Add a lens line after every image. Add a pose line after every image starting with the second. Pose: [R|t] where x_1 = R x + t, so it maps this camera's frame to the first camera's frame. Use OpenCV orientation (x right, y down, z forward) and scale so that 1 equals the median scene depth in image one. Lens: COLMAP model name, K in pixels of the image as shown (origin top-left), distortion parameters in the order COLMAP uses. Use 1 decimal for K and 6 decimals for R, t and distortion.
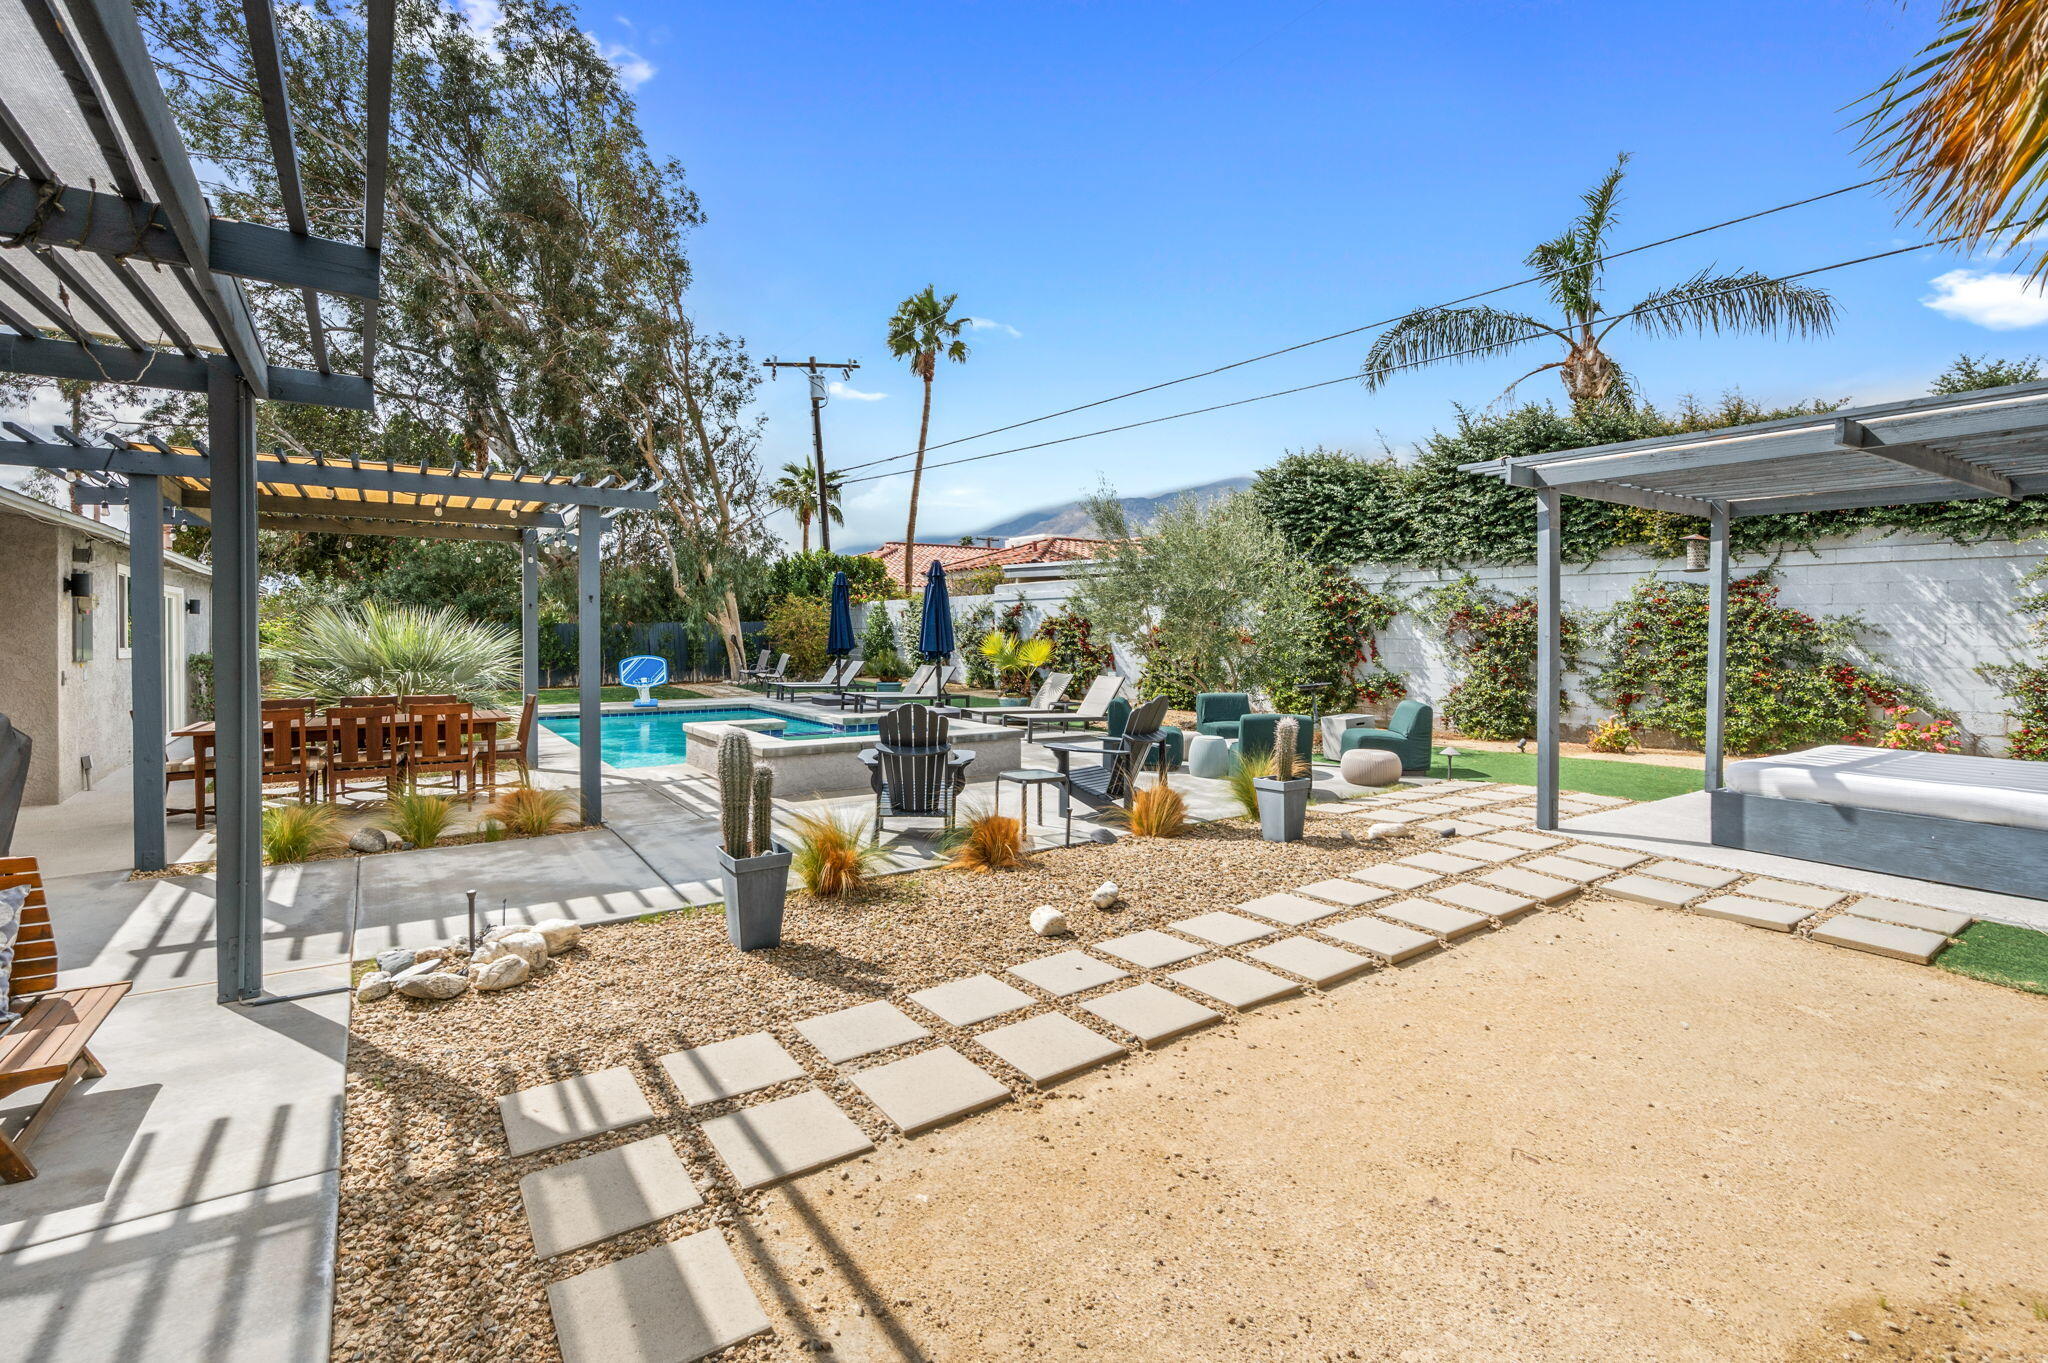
lens RADIAL K [[932.1, 0, 1007.6], [0, 932.1, 638.3], [0, 0, 1]] dist [0.024323, -0.000342]
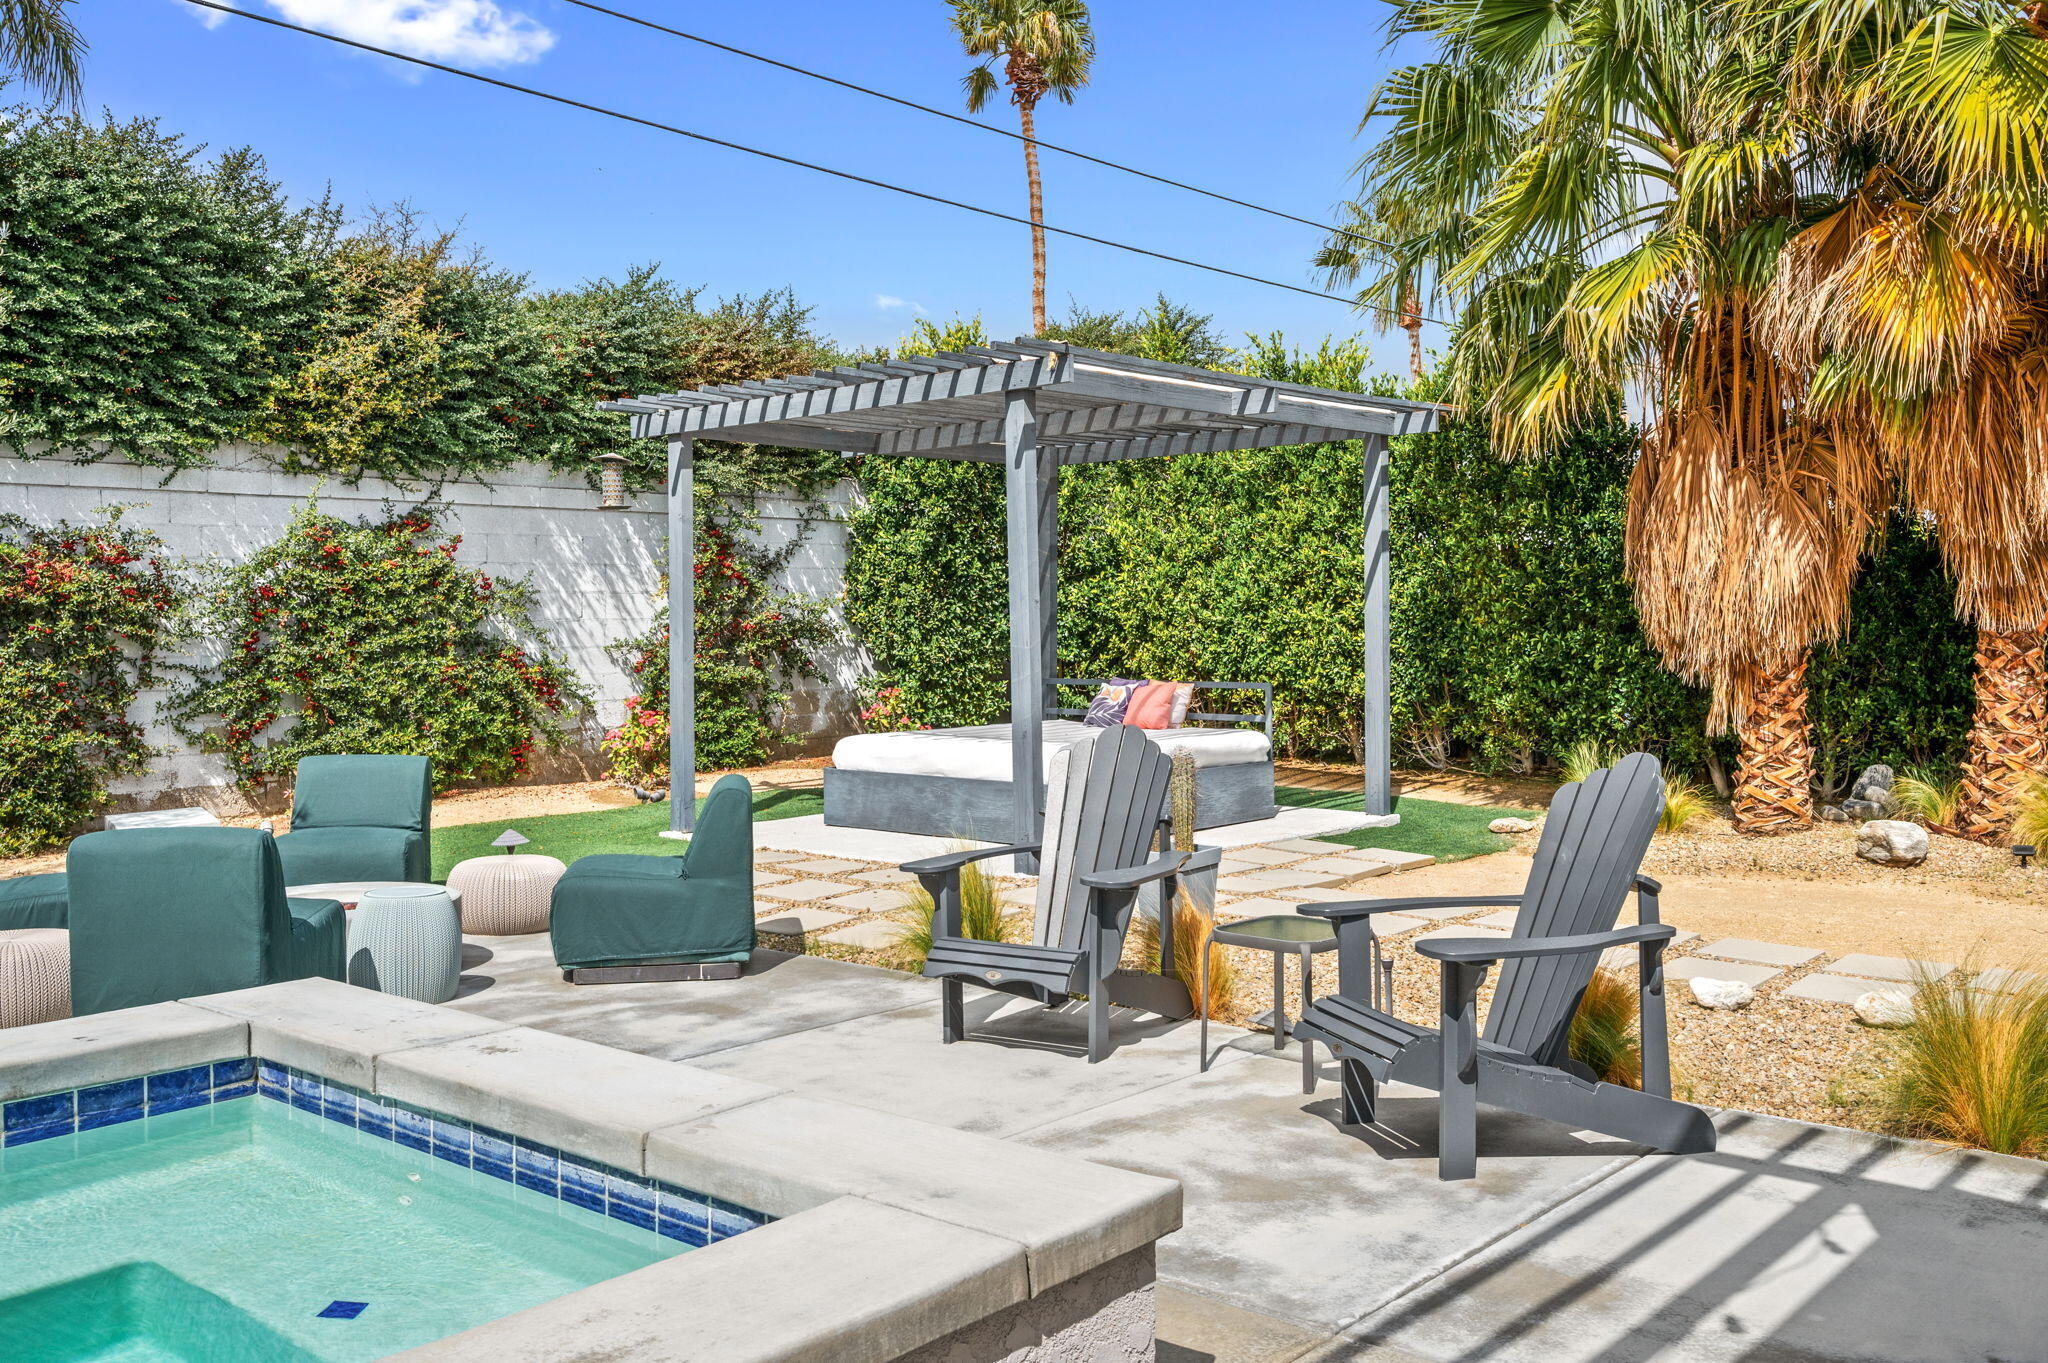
lens RADIAL K [[1770.8, 0, 1028.7], [0, 1770.8, 638.8], [0, 0, 1]] dist [-0.054736, 0.004337]
pose [[-0.262372, -0.016894, 0.964819, -0.353549], [0.017219, 0.999606, 0.022186, -0.001216], [-0.964813, 0.022434, -0.261977, 0.700120]]
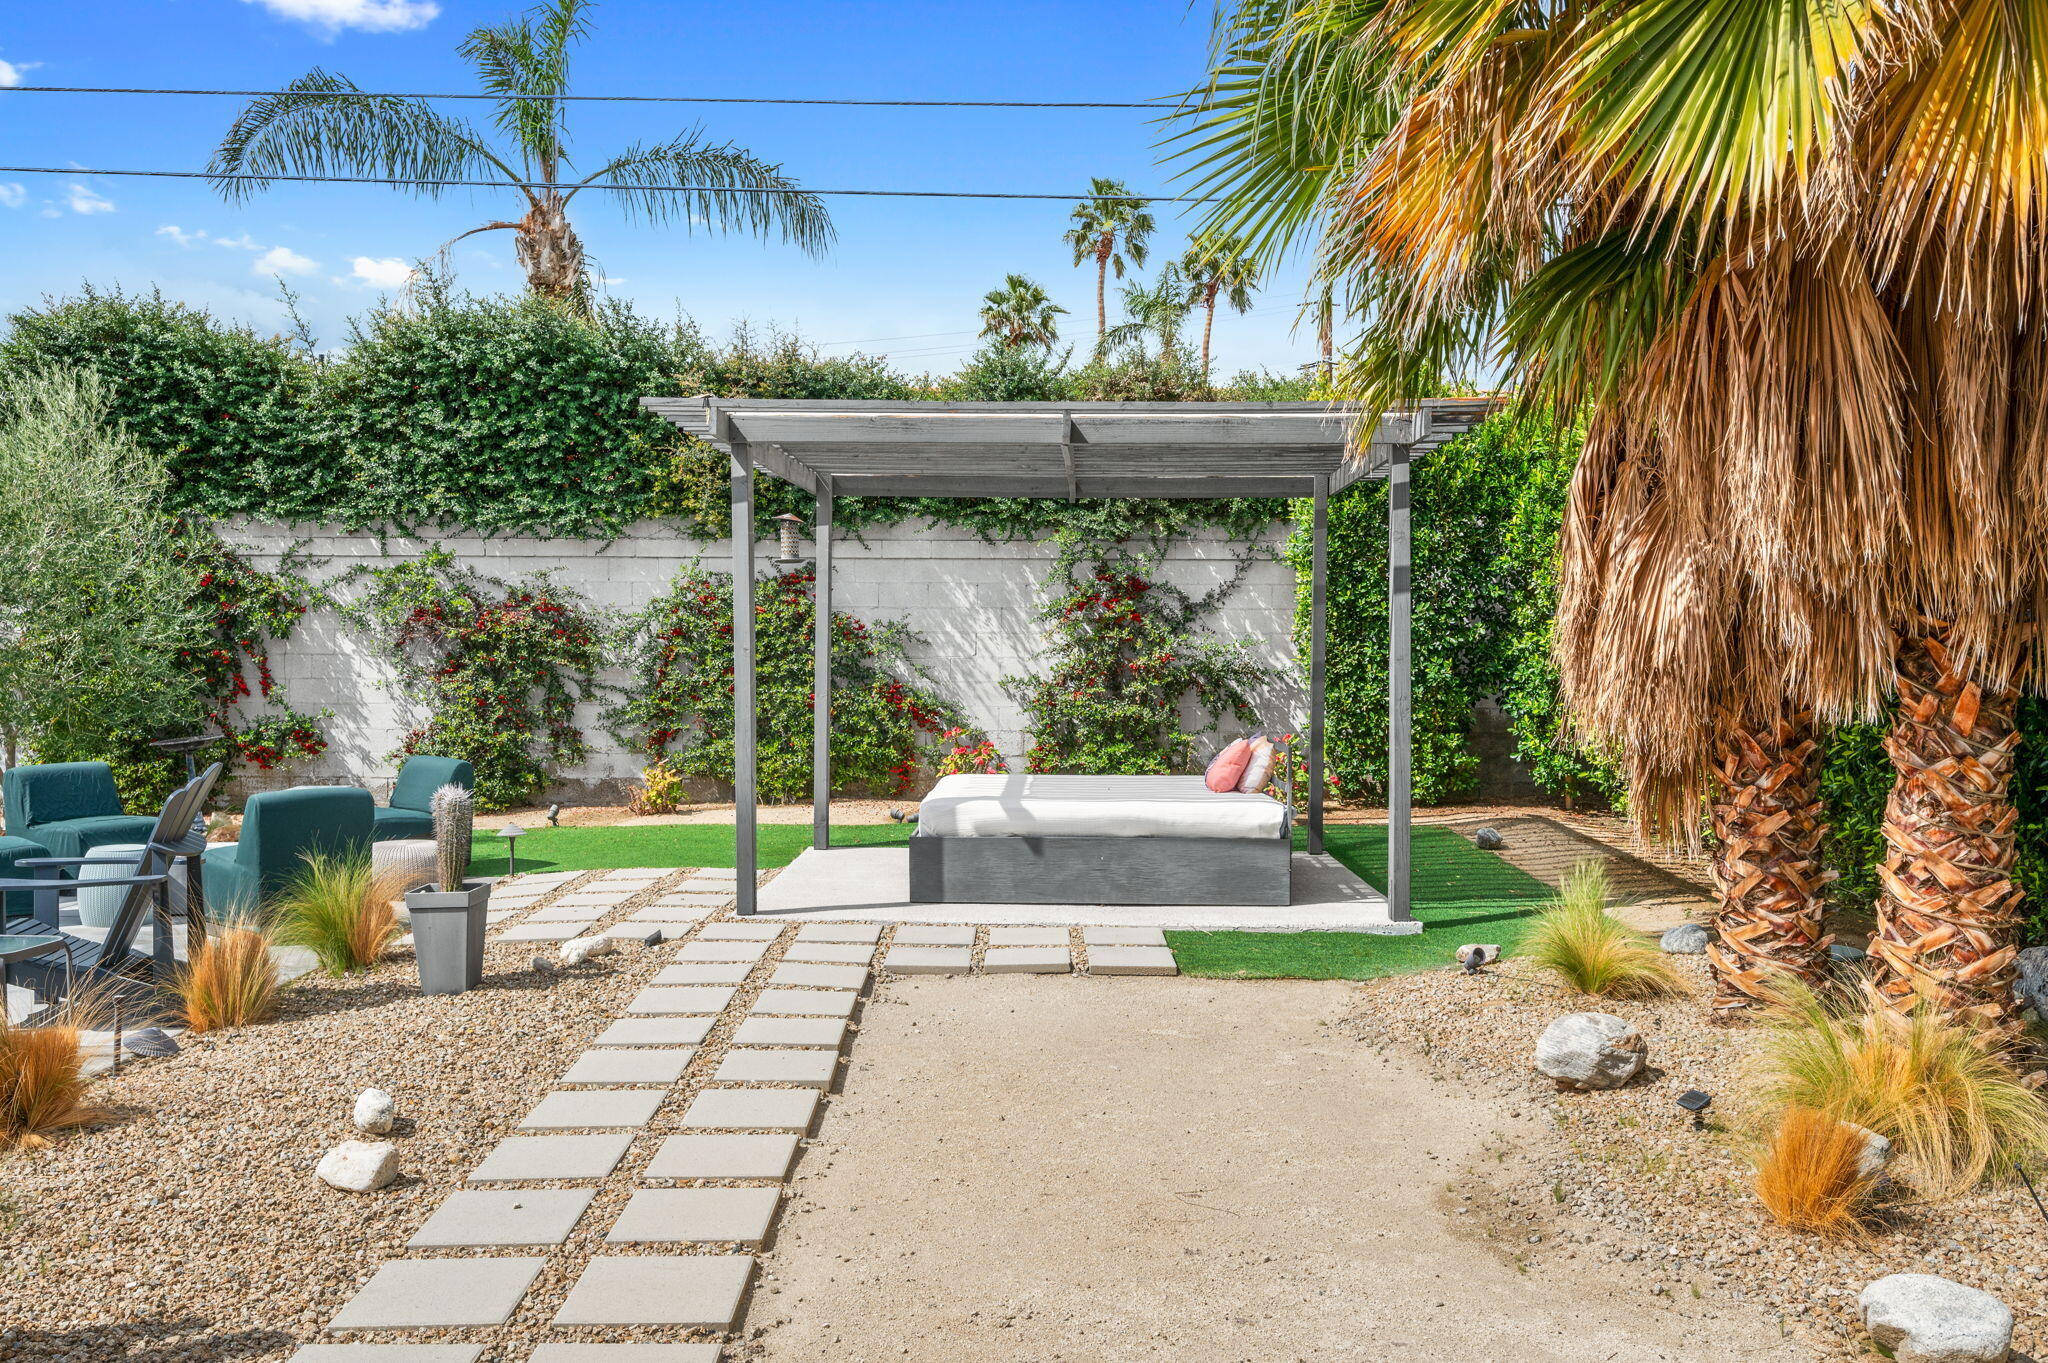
lens RADIAL K [[1749.2, 0, 1014.6], [0, 1749.2, 669.2], [0, 0, 1]] dist [0.045622, 0.005662]
pose [[0.572757, -0.014953, 0.819589, -0.220987], [0.006546, 0.999885, 0.013668, -0.002028], [-0.819699, -0.002464, 0.572789, 0.030308]]
